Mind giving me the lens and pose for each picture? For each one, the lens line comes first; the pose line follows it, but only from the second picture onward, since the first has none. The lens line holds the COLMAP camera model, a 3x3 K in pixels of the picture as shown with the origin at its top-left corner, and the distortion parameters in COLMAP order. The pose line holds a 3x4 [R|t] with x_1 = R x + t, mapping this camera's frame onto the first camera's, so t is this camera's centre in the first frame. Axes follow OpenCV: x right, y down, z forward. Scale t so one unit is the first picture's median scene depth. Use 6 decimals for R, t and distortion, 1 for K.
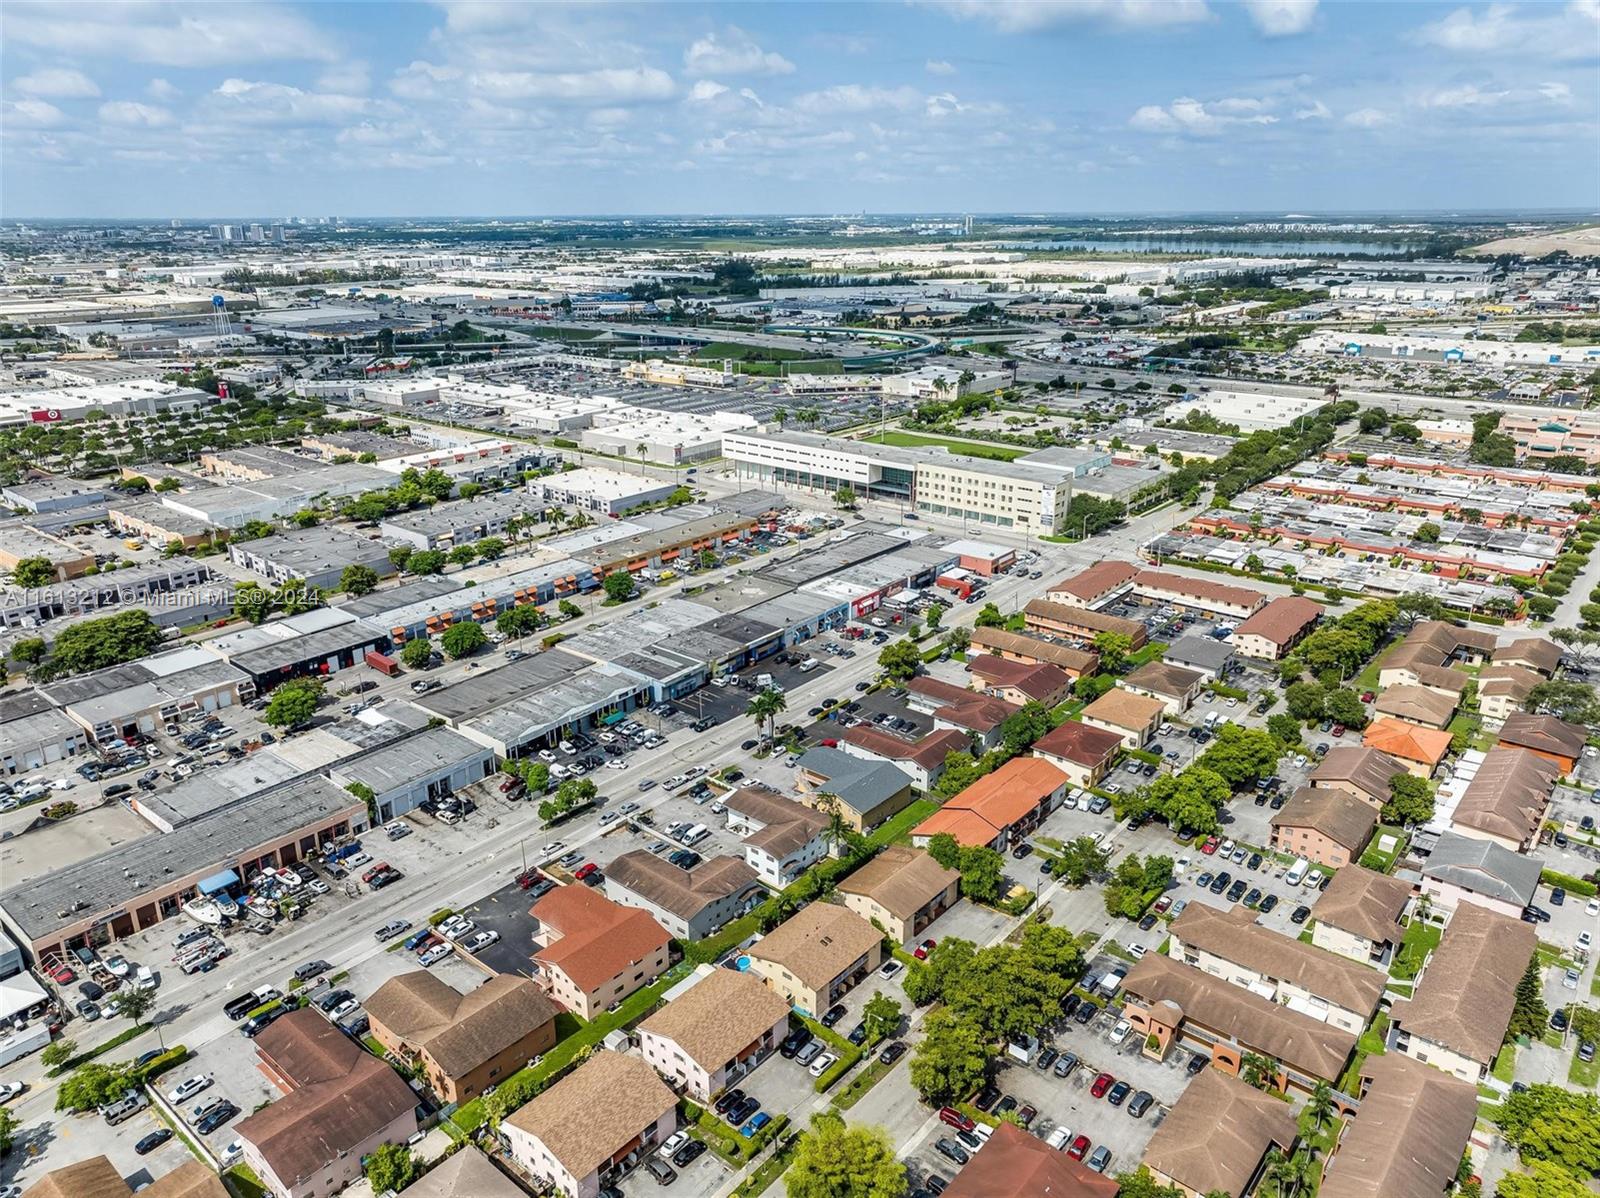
lens RADIAL K [[1112.0, 0, 796.1], [0, 1112.0, 594.6], [0, 0, 1]] dist [0.007545, 0.005210]
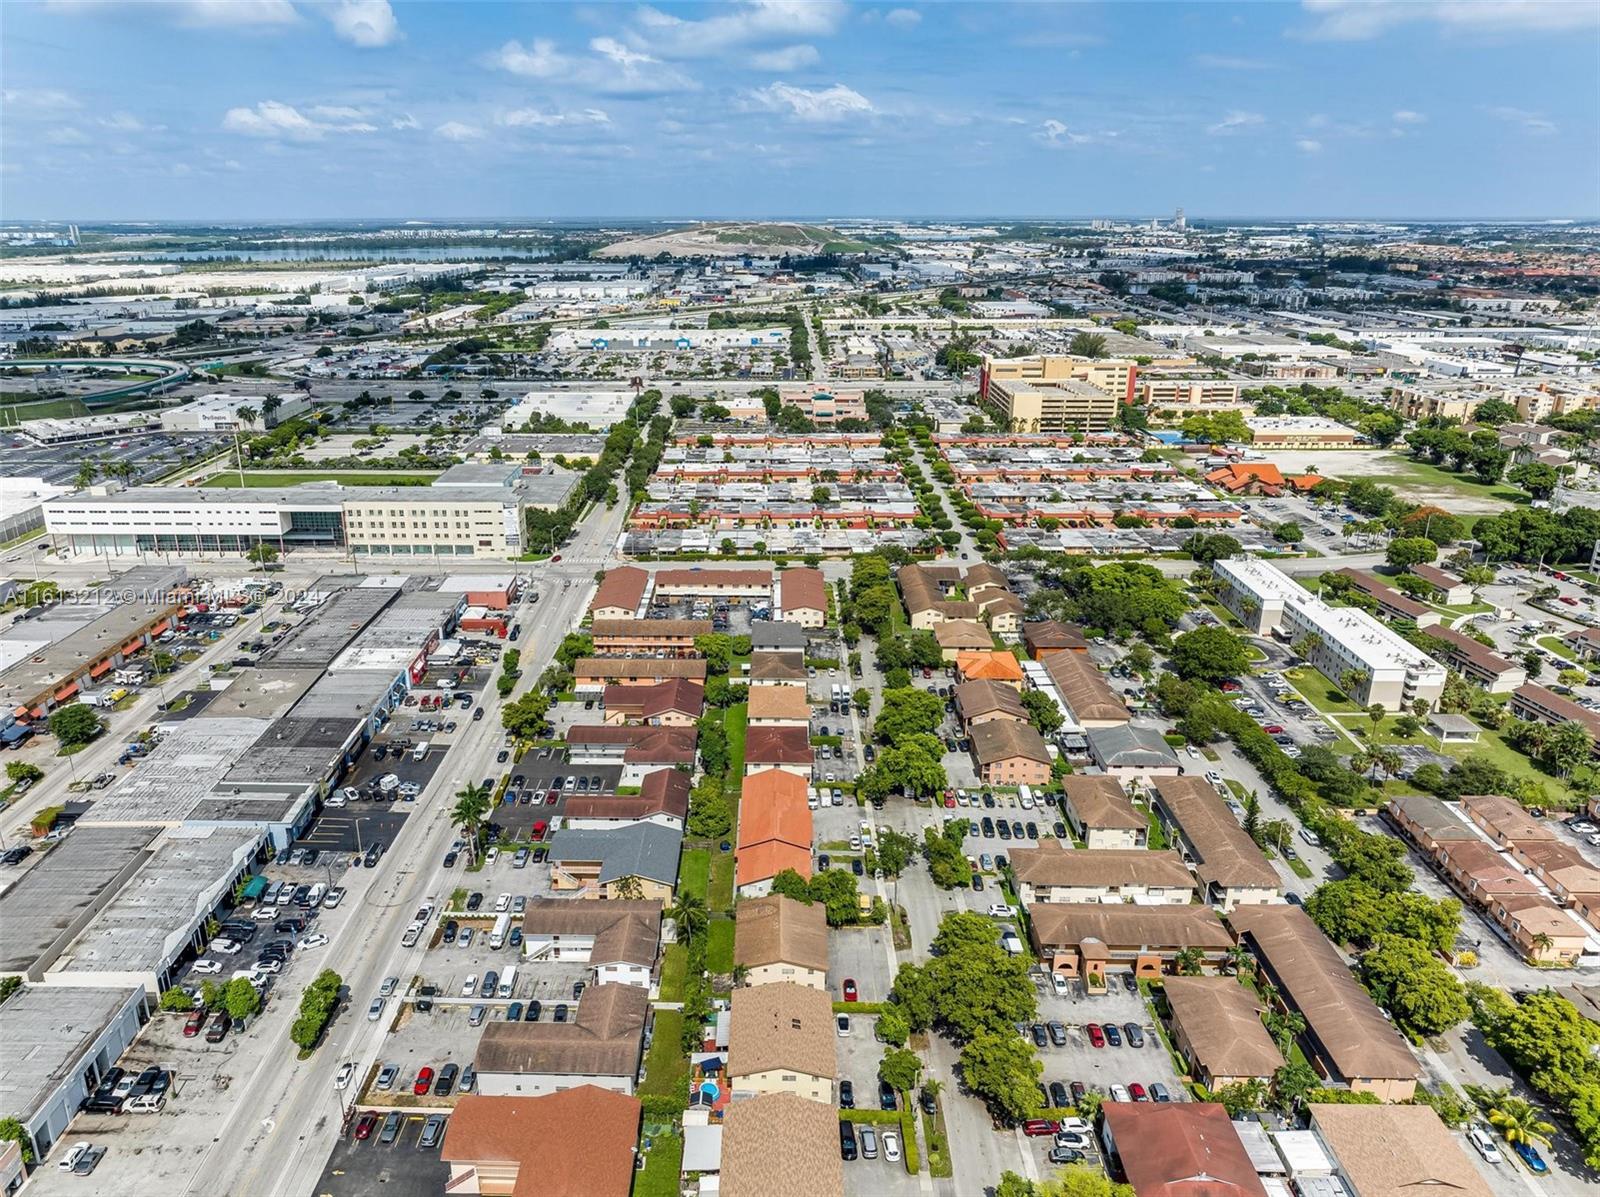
lens RADIAL K [[1135.0, 0, 738.5], [0, 1135.0, 600.2], [0, 0, 1]] dist [-0.005802, 0.000650]
pose [[0.780881, -0.199469, 0.591977, -0.288936], [0.203293, 0.977209, 0.061108, -0.052012], [-0.590675, 0.072627, 0.803635, 0.161929]]
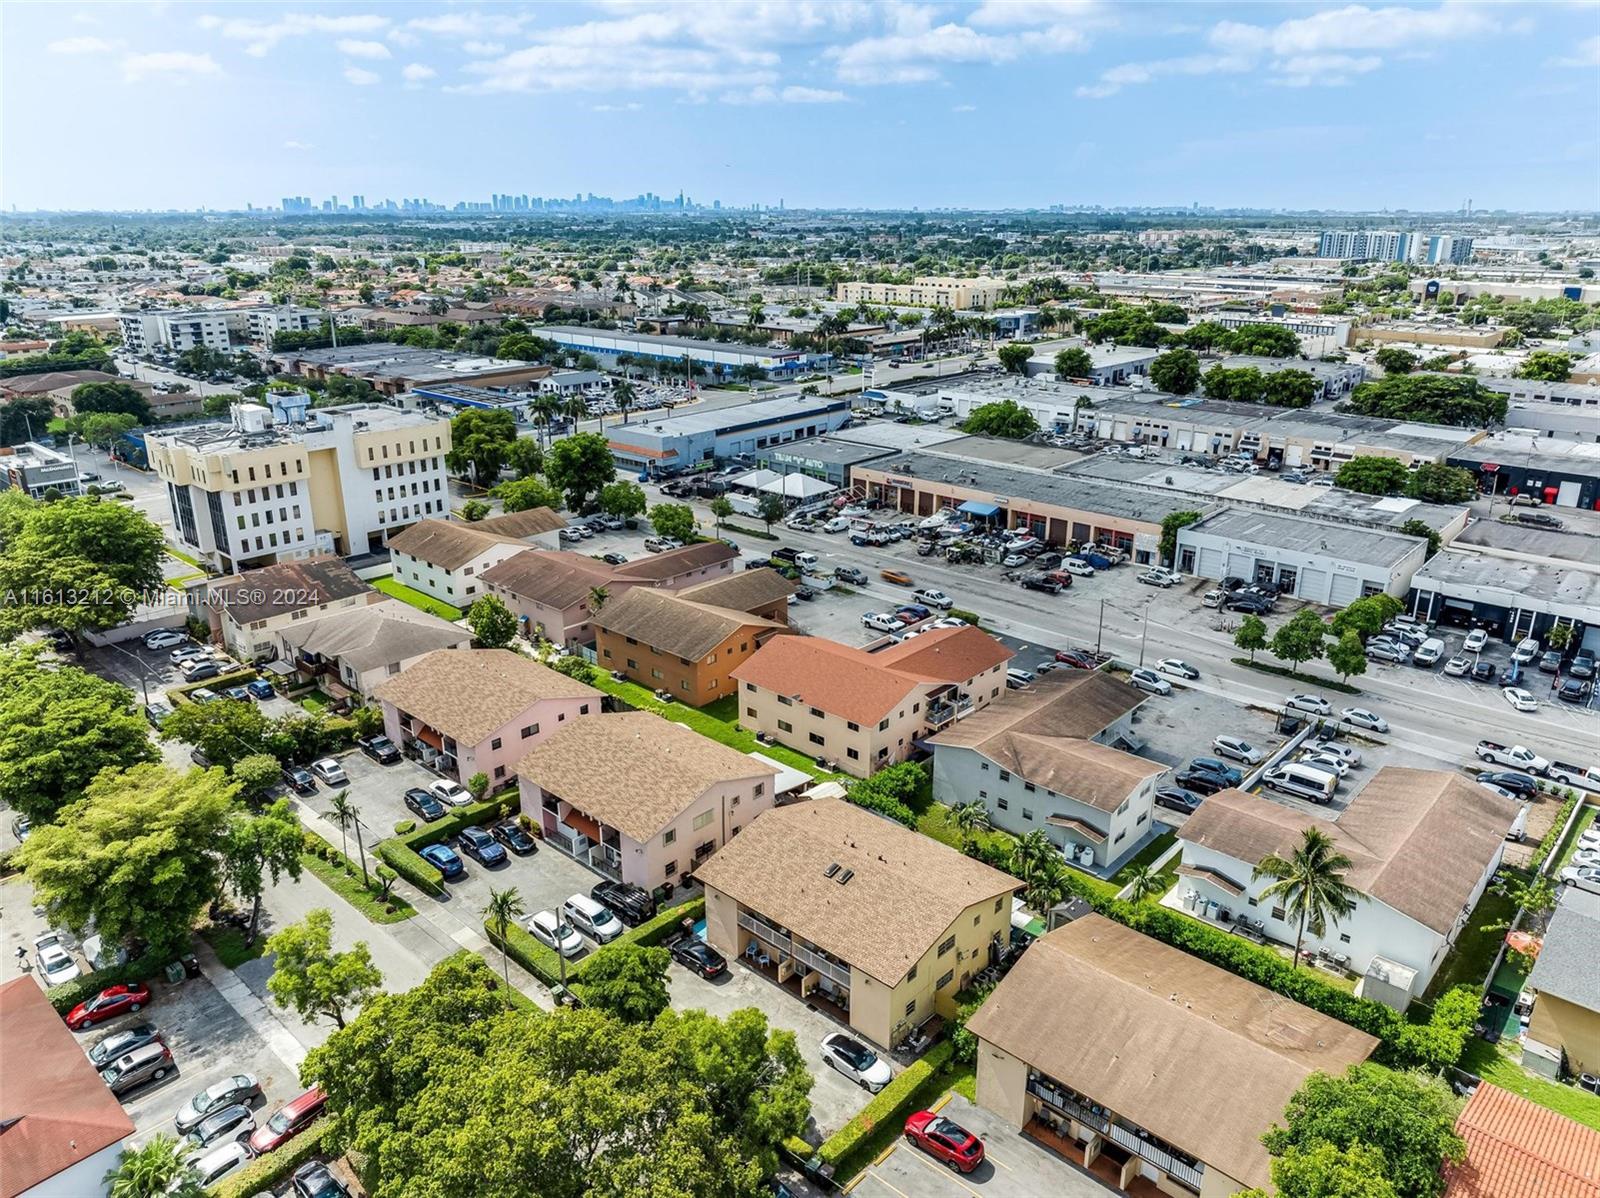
lens RADIAL K [[1121.1, 0, 798.7], [0, 1121.1, 600.6], [0, 0, 1]] dist [-0.009917, 0.001274]
pose [[-0.038788, 0.336773, -0.940786, 0.236641], [-0.328317, 0.884930, 0.330315, 0.050127], [0.943771, 0.321688, 0.076244, 0.551993]]
